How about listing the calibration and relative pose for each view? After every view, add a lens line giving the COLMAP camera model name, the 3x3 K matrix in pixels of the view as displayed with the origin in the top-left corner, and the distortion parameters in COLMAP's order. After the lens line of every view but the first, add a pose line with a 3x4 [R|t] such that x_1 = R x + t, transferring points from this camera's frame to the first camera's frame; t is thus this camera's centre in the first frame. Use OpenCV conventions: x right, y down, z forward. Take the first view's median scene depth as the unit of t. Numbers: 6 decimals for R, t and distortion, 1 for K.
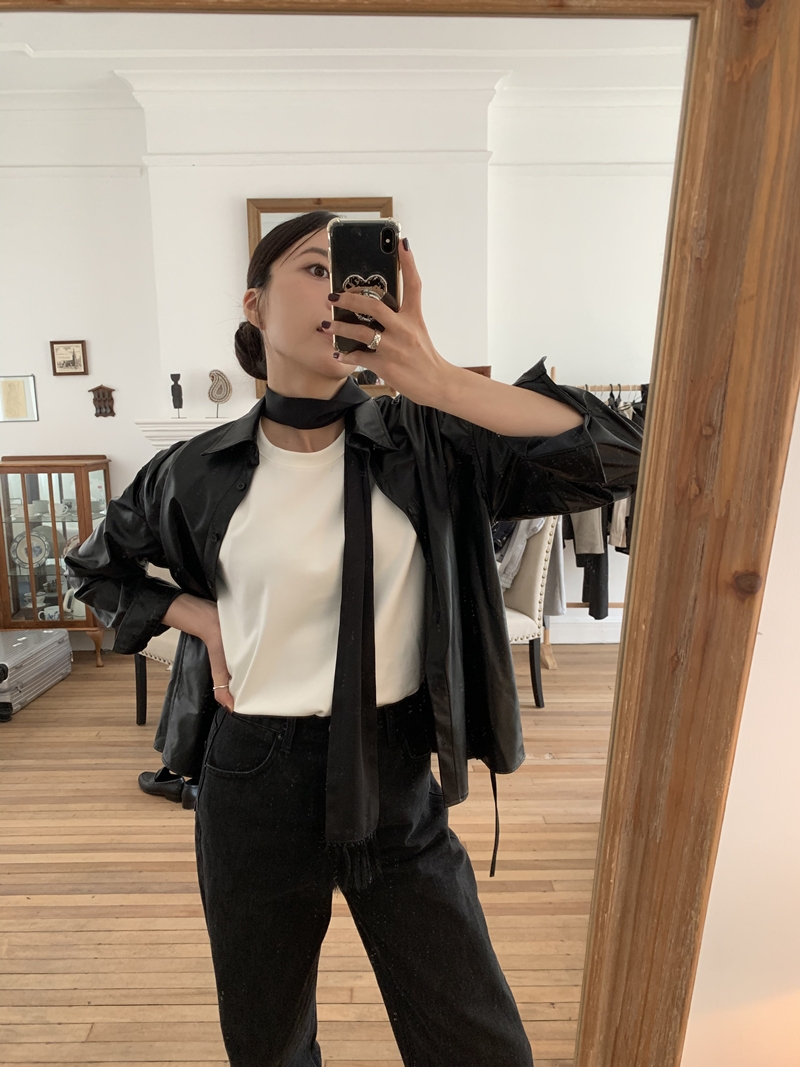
lens RADIAL K [[819.9, 0, 397.5], [0, 819.9, 540.0], [0, 0, 1]] dist [0.000891, -0.007427]
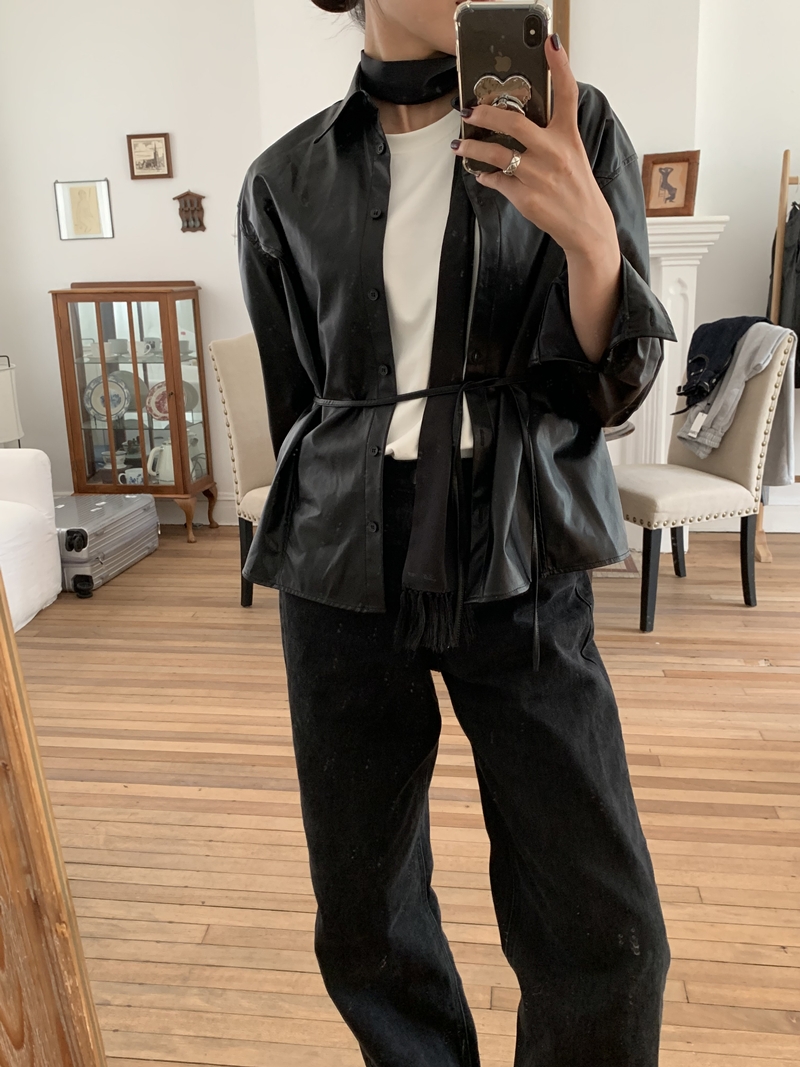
lens RADIAL K [[1020.0, 0, 393.9], [0, 1020.0, 534.8], [0, 0, 1]] dist [0.062862, -0.150045]
pose [[0.990698, 0.028627, -0.133037, -0.041417], [-0.014504, 0.994267, 0.105934, 0.059208], [0.135307, -0.103019, 0.985433, 0.026705]]
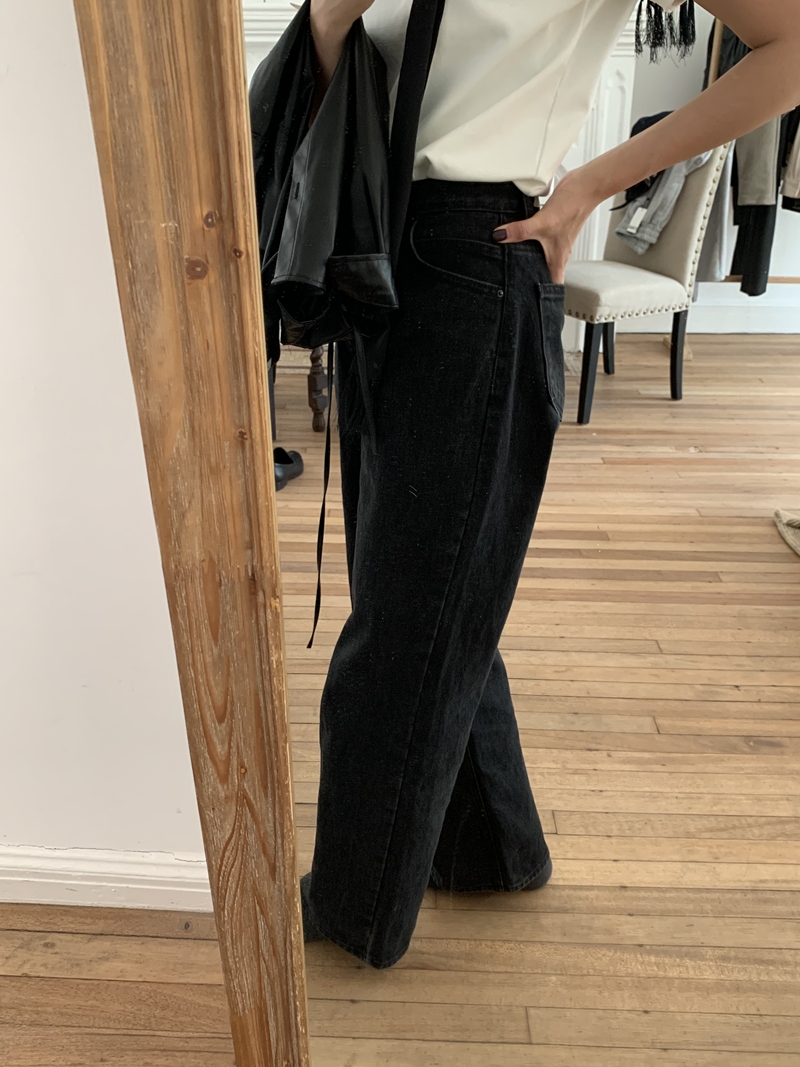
lens RADIAL K [[986.7, 0, 387.0], [0, 986.7, 534.2], [0, 0, 1]] dist [0.069913, -0.179660]
pose [[0.999204, 0.029618, -0.026708, -0.113557], [-0.021058, 0.960533, 0.277368, 0.093516], [0.033869, -0.276585, 0.960393, 0.018420]]
